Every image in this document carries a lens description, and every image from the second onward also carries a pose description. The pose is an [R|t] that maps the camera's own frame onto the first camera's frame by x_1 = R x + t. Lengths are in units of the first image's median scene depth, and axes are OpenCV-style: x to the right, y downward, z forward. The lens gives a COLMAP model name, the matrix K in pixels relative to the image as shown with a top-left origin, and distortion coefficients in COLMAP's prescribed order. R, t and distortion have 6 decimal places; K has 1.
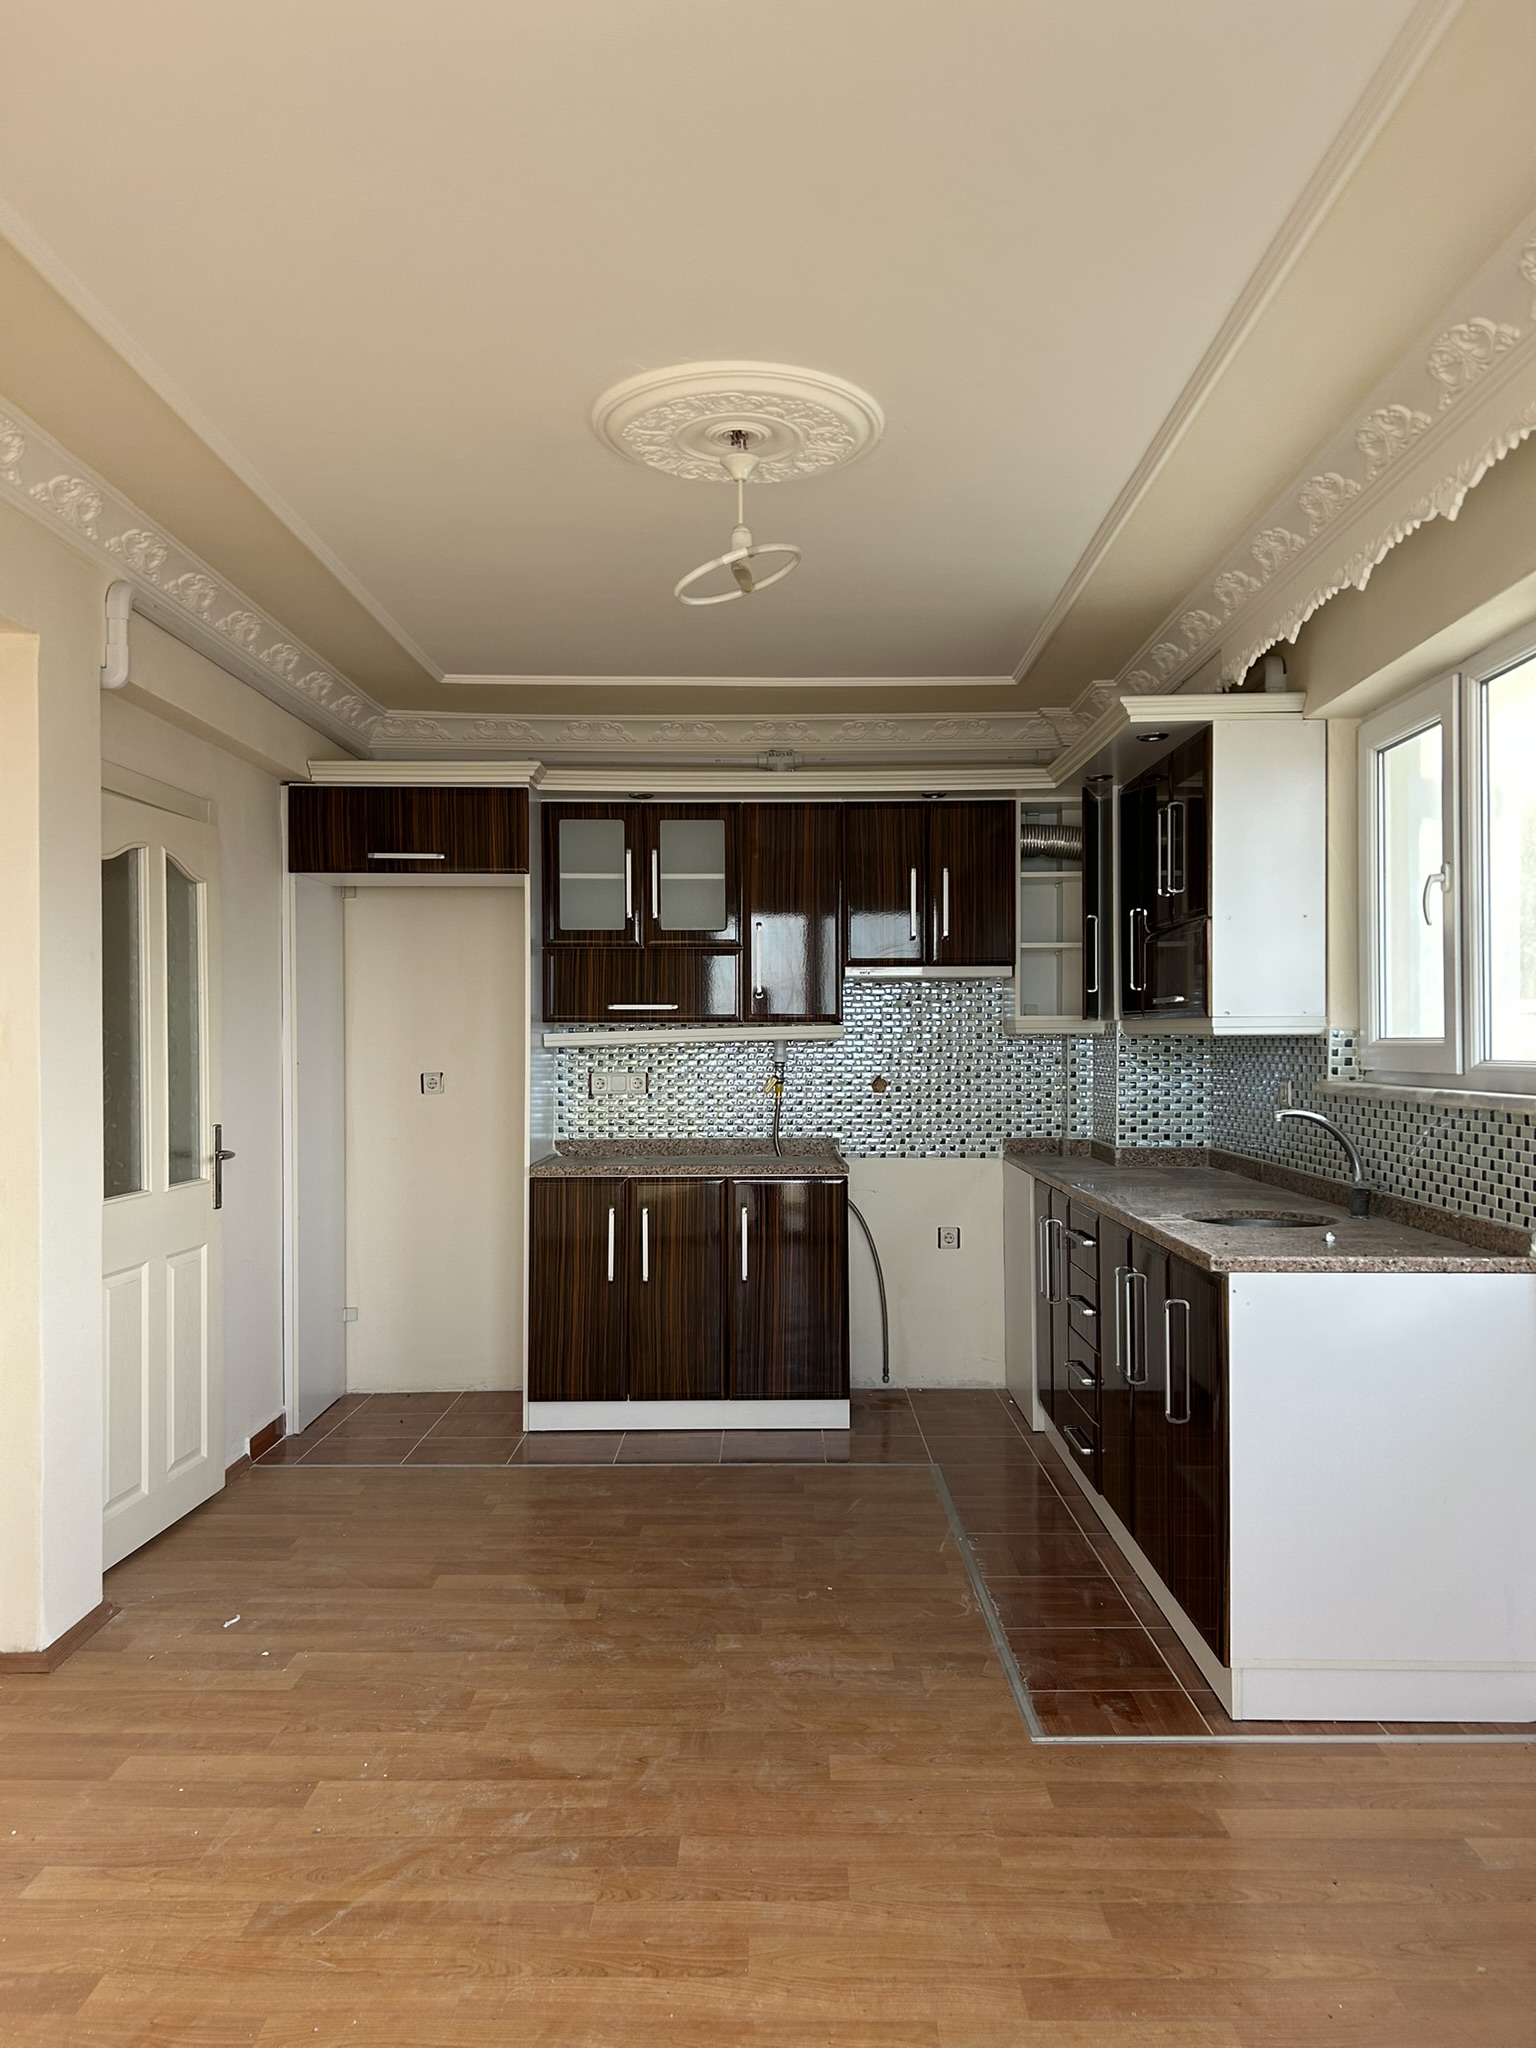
lens RADIAL K [[1535.0, 0, 767.5], [0, 1535.0, 1026.0], [0, 0, 1]] dist [0.013168, -0.004344]
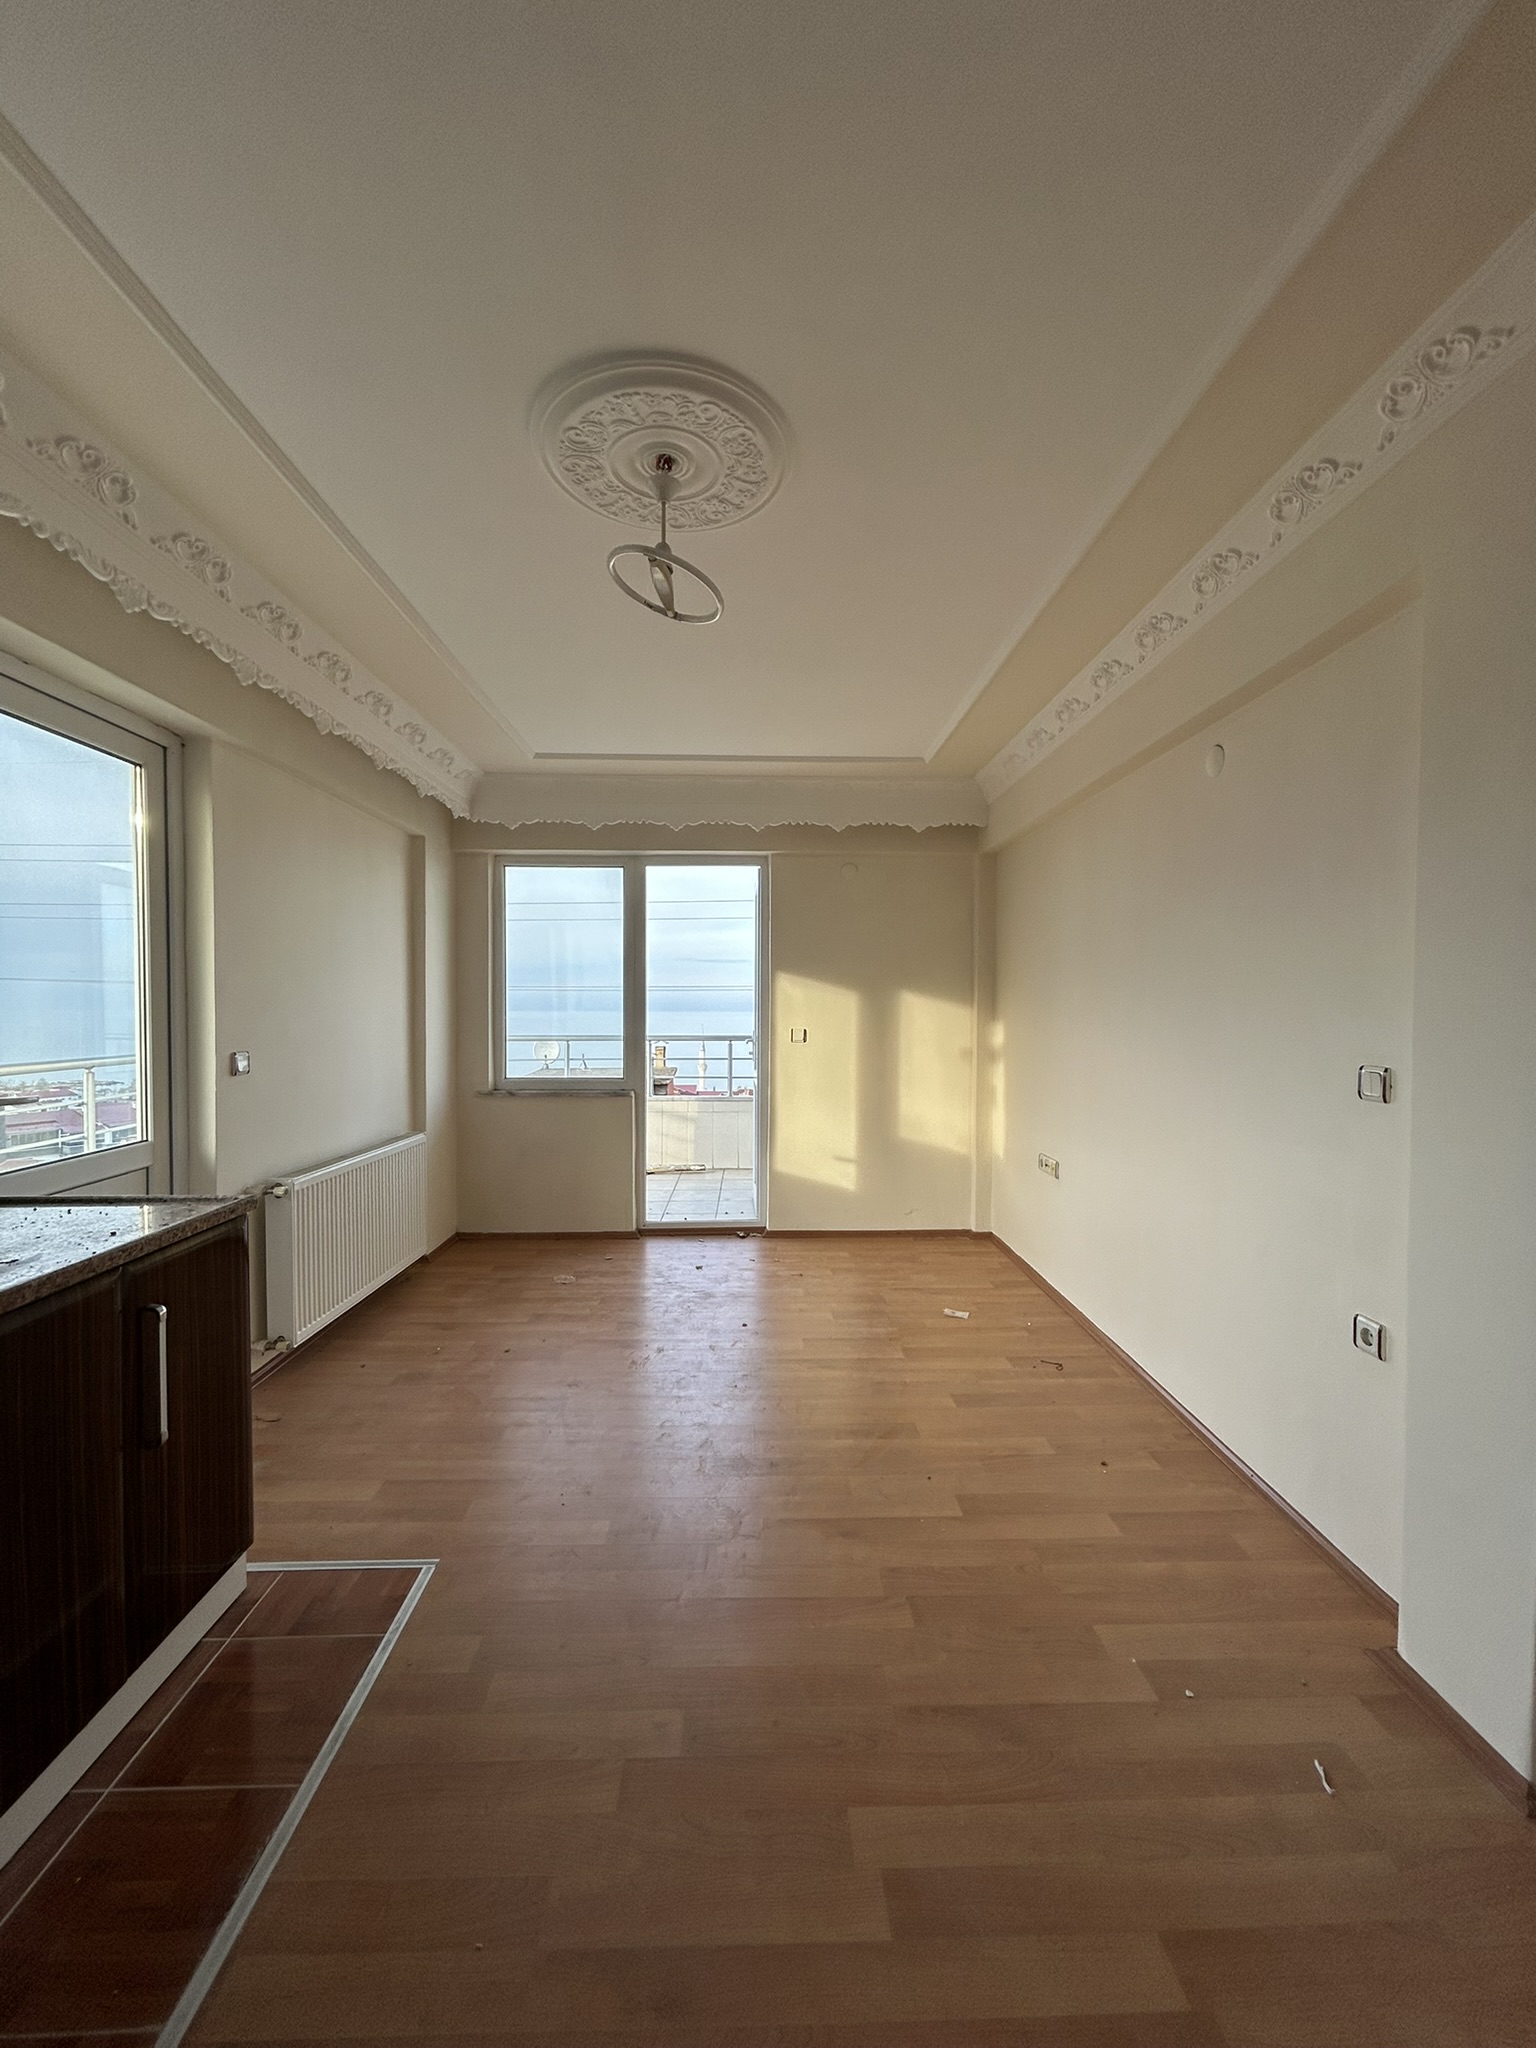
lens RADIAL K [[812.5, 0, 775.6], [0, 812.5, 1011.1], [0, 0, 1]] dist [0.000203, -0.001686]
pose [[-0.998945, -0.005244, -0.045632, -0.058274], [-0.005204, 0.999986, -0.001001, 0.011548], [0.045637, -0.000763, -0.998958, 1.352173]]
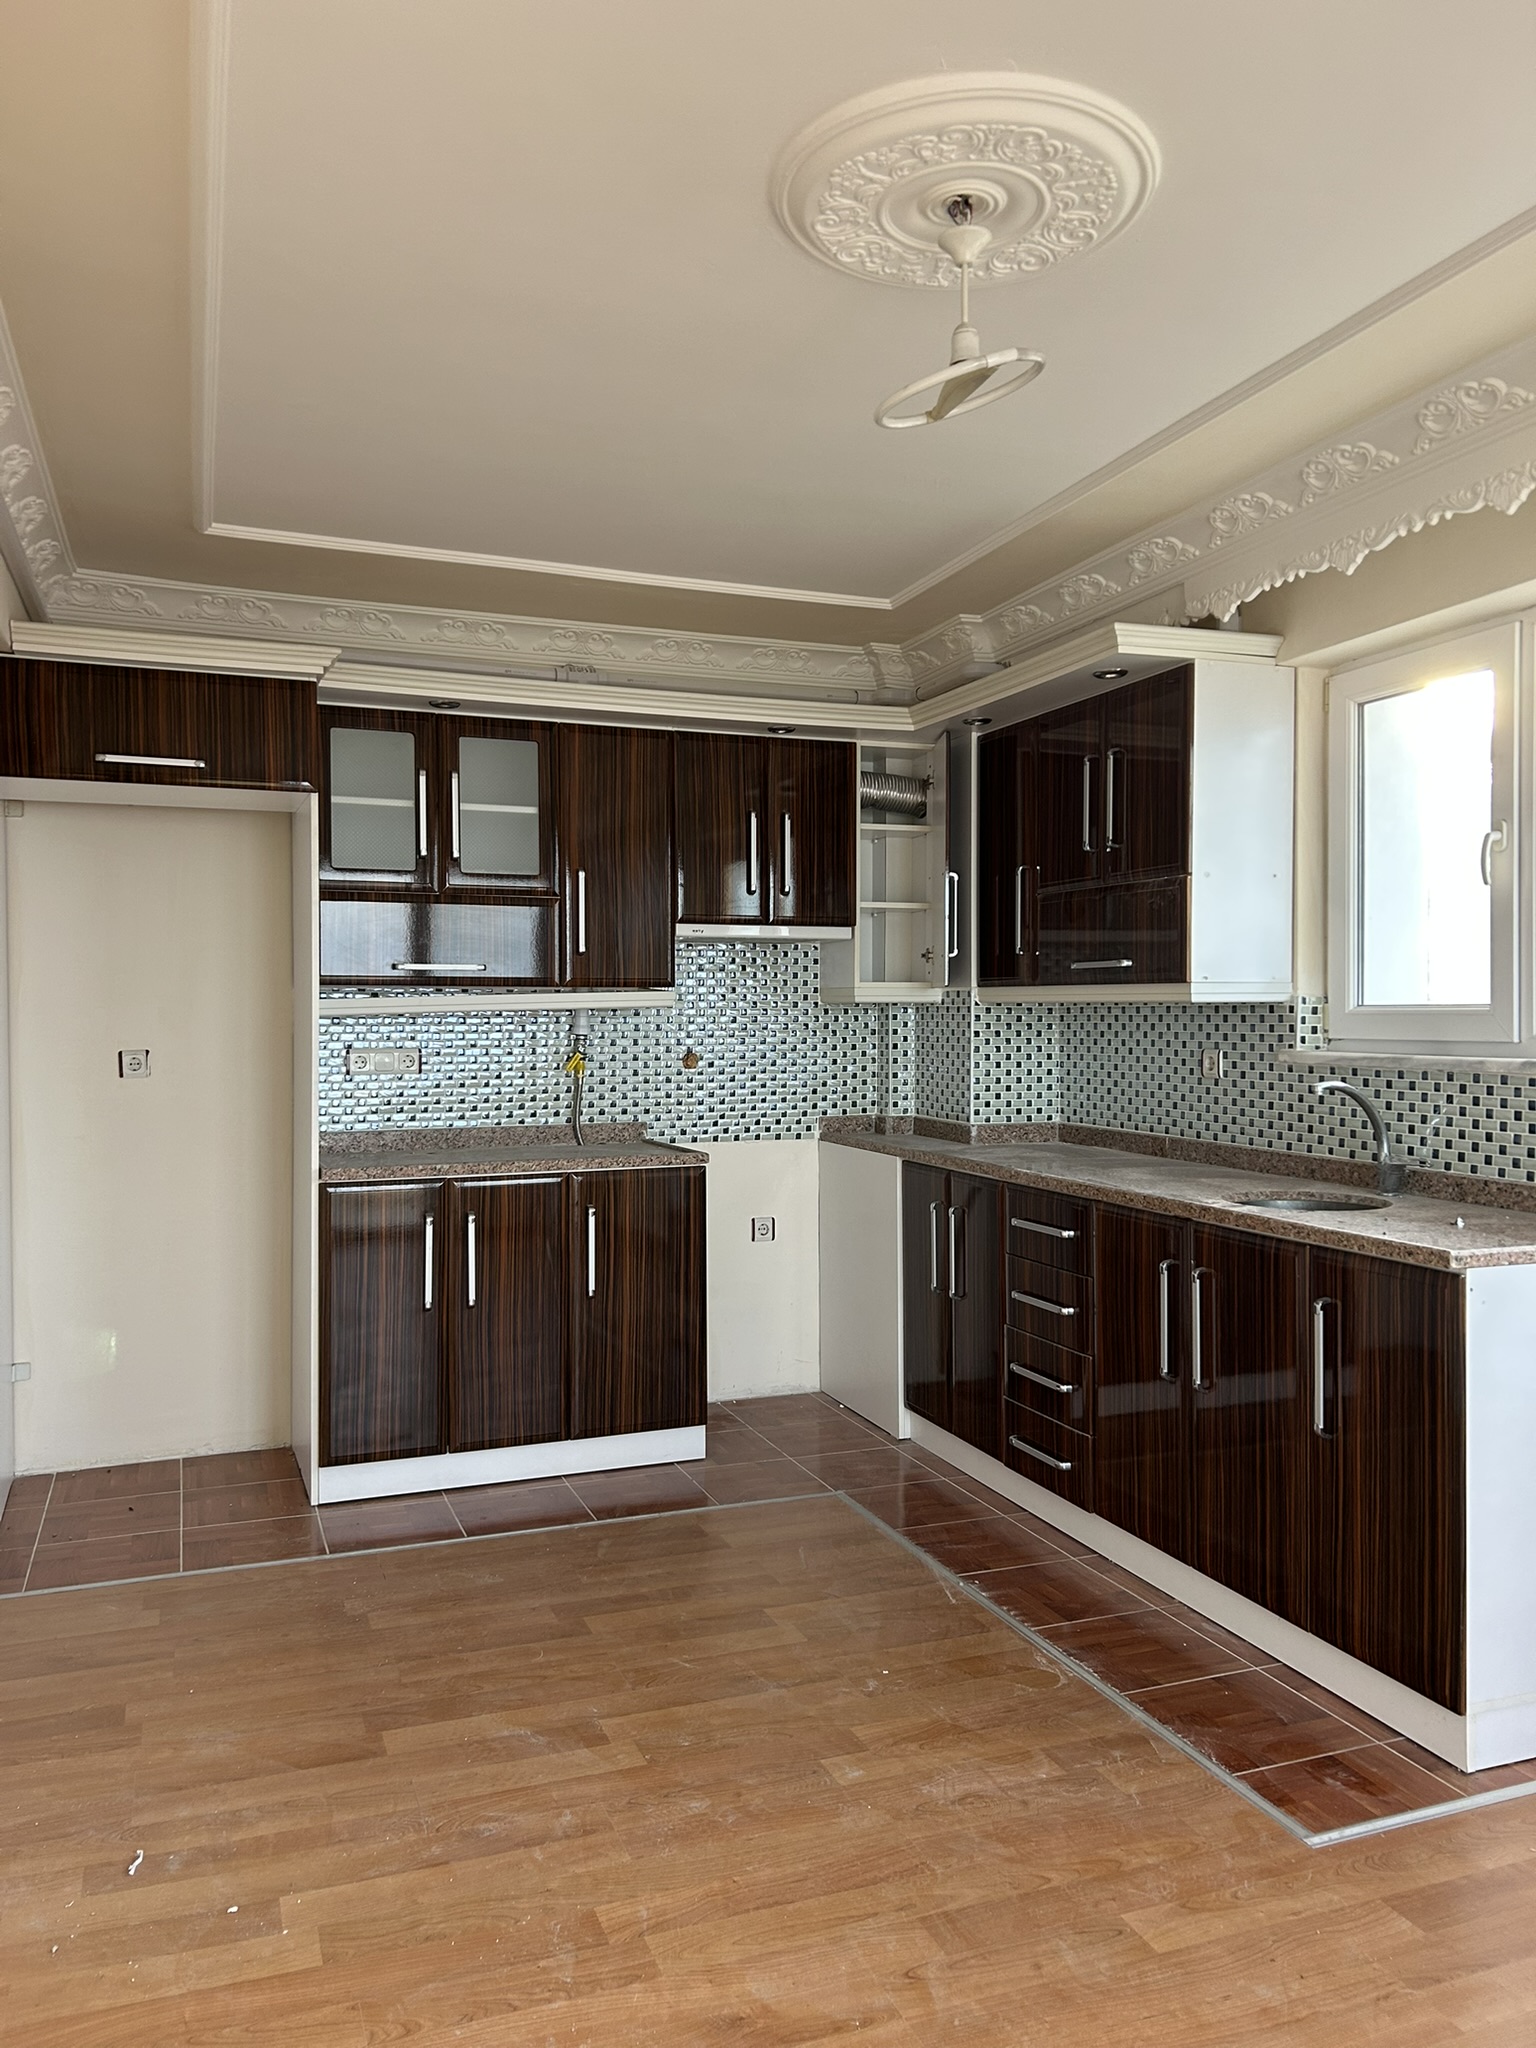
lens RADIAL K [[1535.0, 0, 763.1], [0, 1535.0, 1032.5], [0, 0, 1]] dist [0.013168, -0.004344]
pose [[0.933096, -0.004138, 0.359603, -0.324822], [-0.003807, 0.999764, 0.021383, 0.006256], [-0.359606, -0.021321, 0.932861, 0.270393]]
